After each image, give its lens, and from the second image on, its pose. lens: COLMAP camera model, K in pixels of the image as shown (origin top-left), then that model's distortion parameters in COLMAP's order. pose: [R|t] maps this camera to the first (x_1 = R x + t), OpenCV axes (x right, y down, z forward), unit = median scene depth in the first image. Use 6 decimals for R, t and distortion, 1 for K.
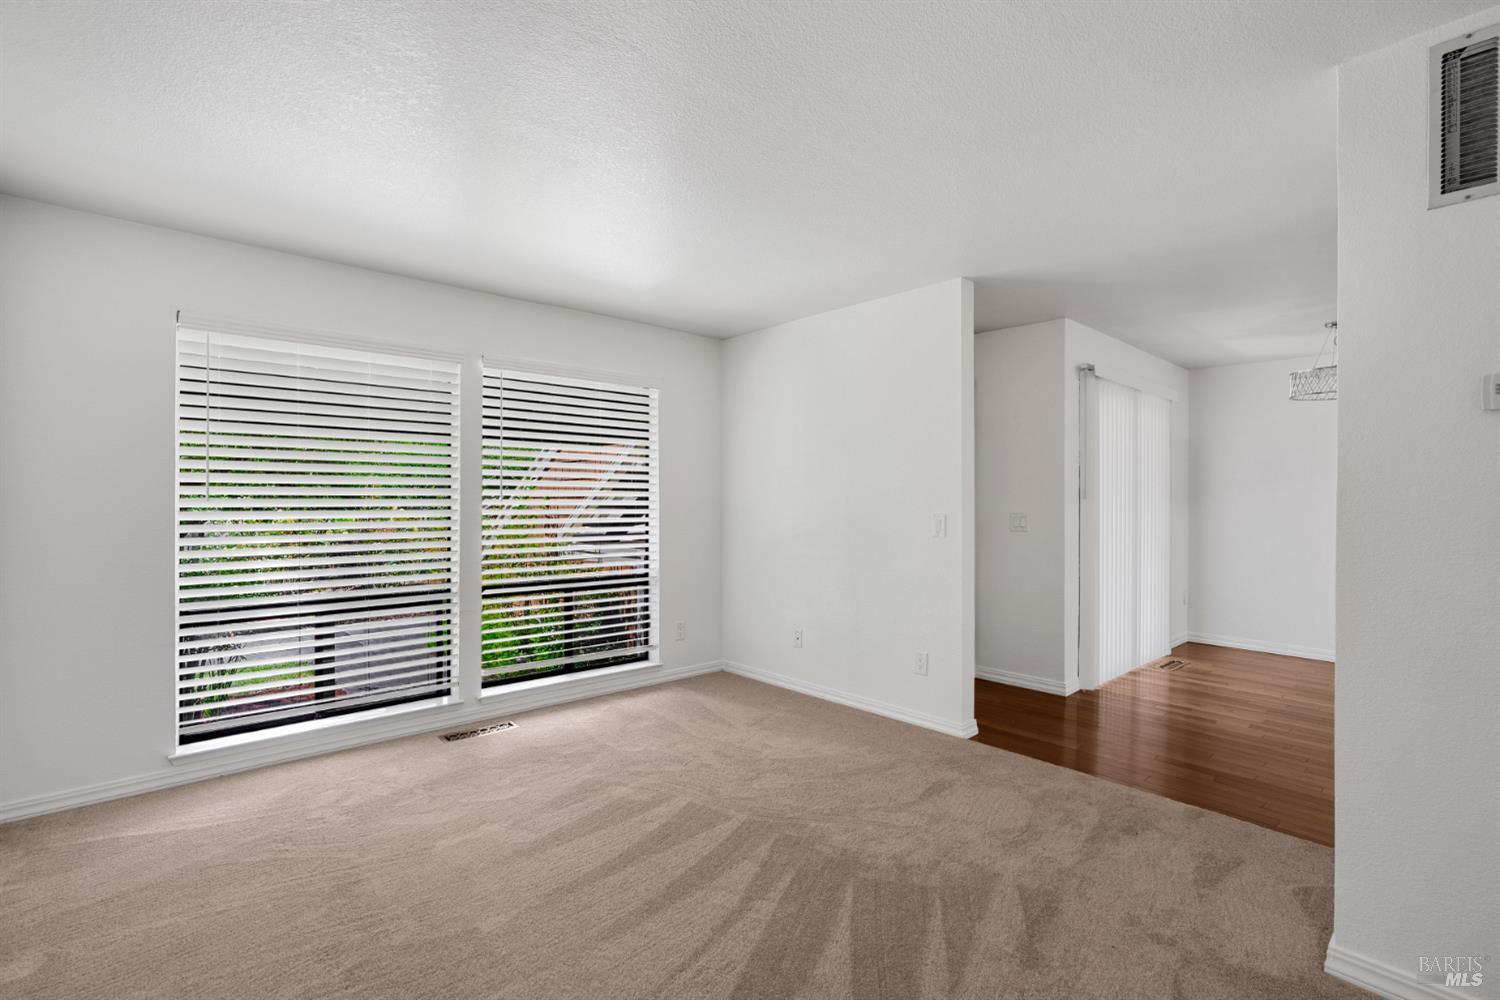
lens RADIAL K [[696.0, 0, 750.0], [0, 696.0, 500.0], [0, 0, 1]] dist [-0.010083, 0.000281]
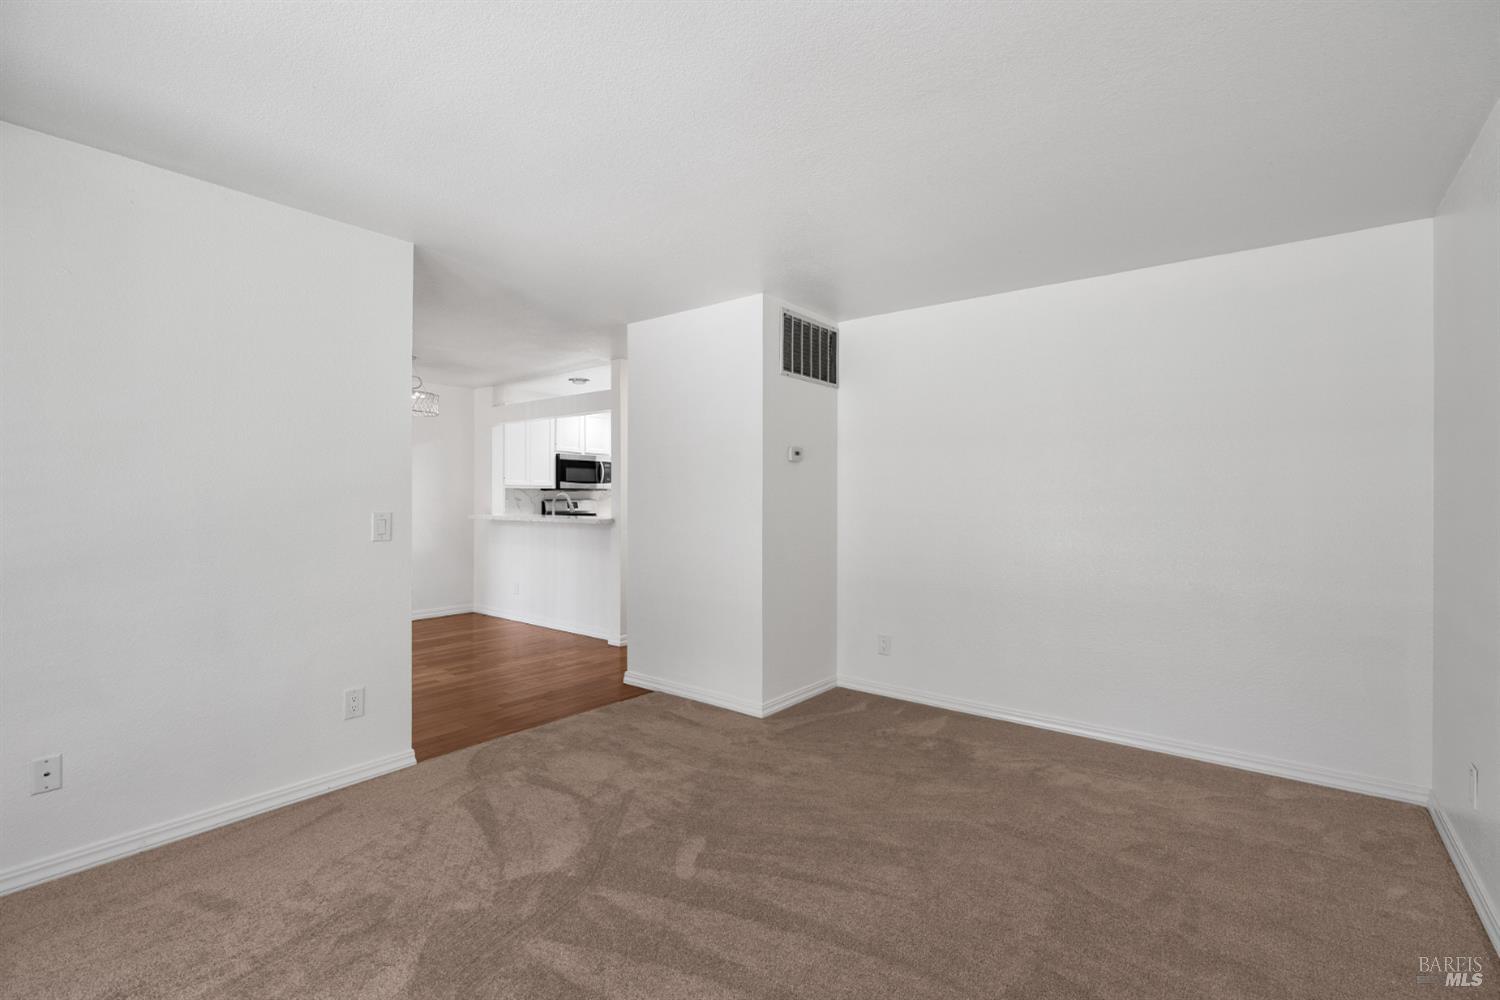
lens RADIAL K [[669.5, 0, 750.0], [0, 669.5, 500.0], [0, 0, 1]] dist [0.000077, 0.000083]
pose [[-0.181109, -0.008341, 0.983428, -0.778985], [-0.003309, 0.999964, 0.007872, -0.002328], [-0.983457, -0.001828, -0.181130, 0.937727]]
